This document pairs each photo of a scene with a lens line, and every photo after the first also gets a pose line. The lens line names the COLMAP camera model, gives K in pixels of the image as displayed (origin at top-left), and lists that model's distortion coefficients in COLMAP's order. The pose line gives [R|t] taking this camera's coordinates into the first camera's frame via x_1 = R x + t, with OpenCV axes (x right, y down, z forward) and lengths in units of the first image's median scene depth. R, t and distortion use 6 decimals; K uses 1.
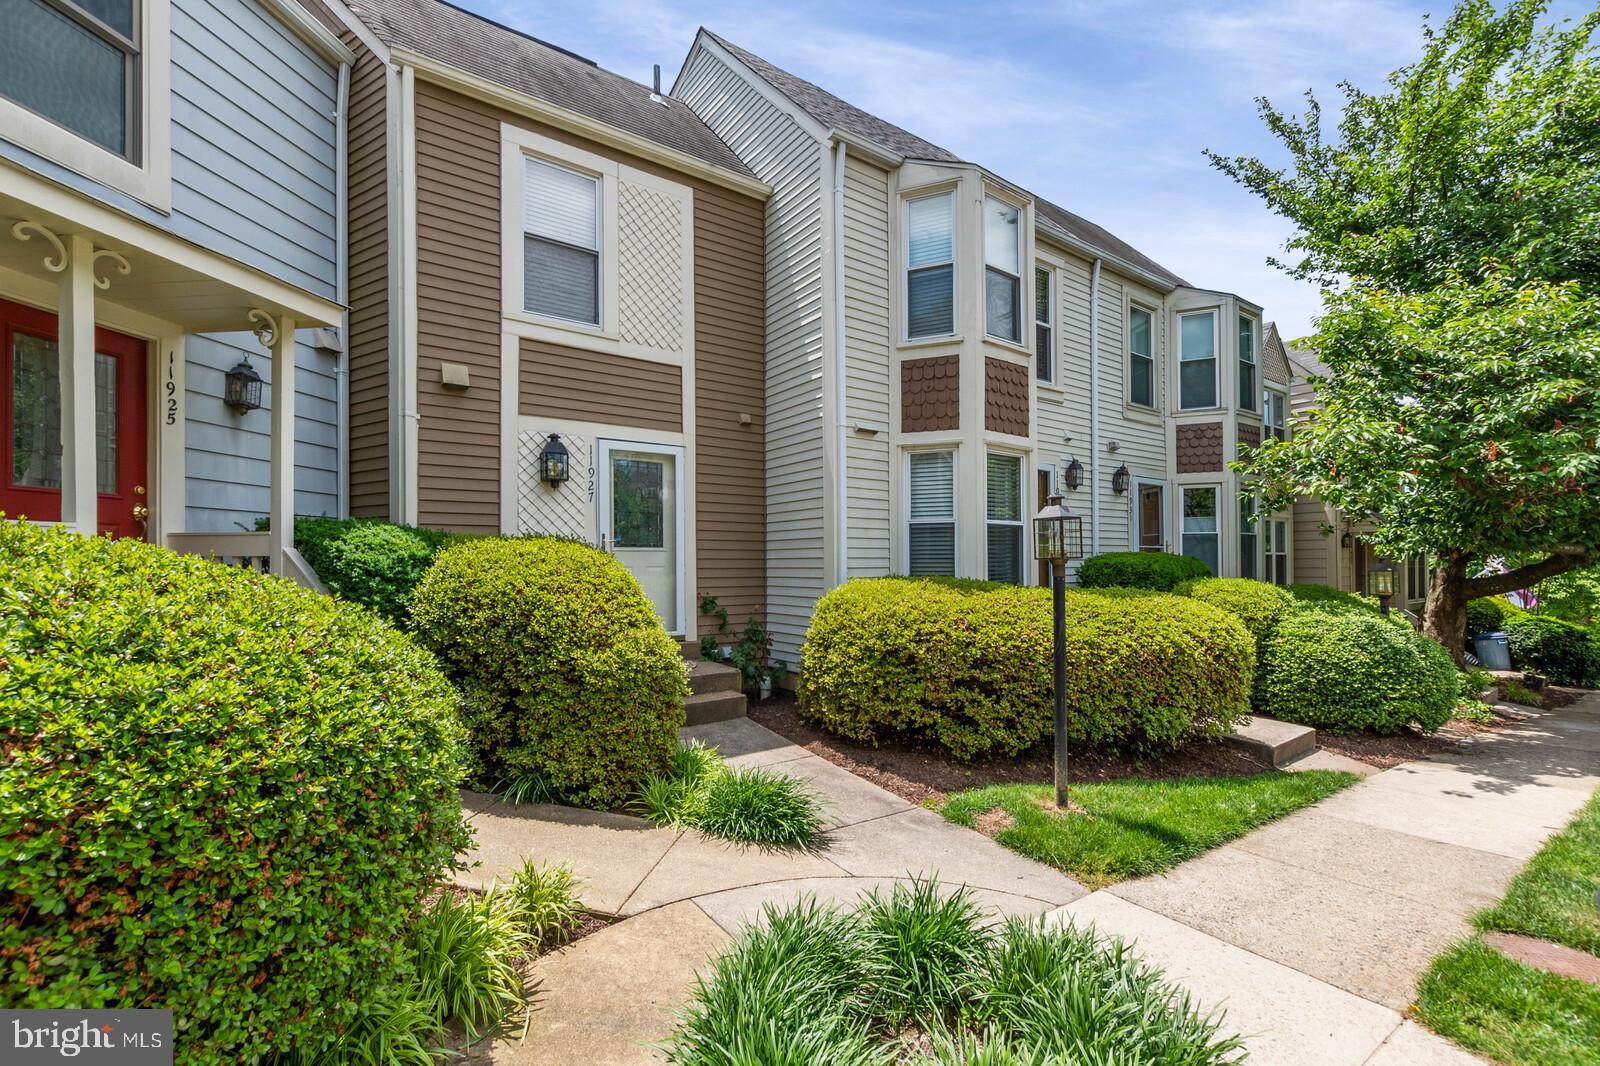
lens RADIAL K [[705.3, 0, 801.8], [0, 705.3, 549.4], [0, 0, 1]] dist [0.000582, -0.001591]
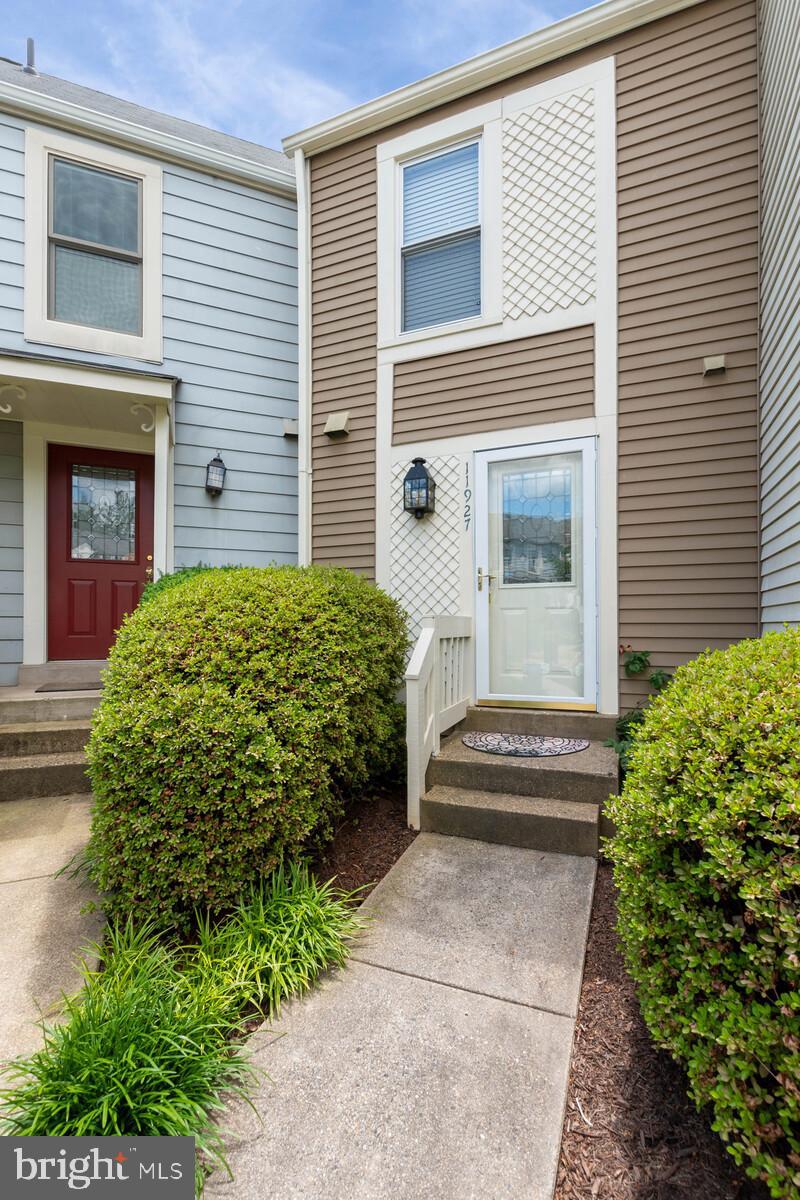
lens RADIAL K [[529.0, 0, 410.8], [0, 529.0, 623.5], [0, 0, 1]] dist [0.000582, -0.001591]
pose [[0.526645, -0.002106, -0.850083, 0.204827], [0.016381, 0.999836, 0.007672, 0.037869], [0.849928, -0.017965, 0.526593, 0.637940]]
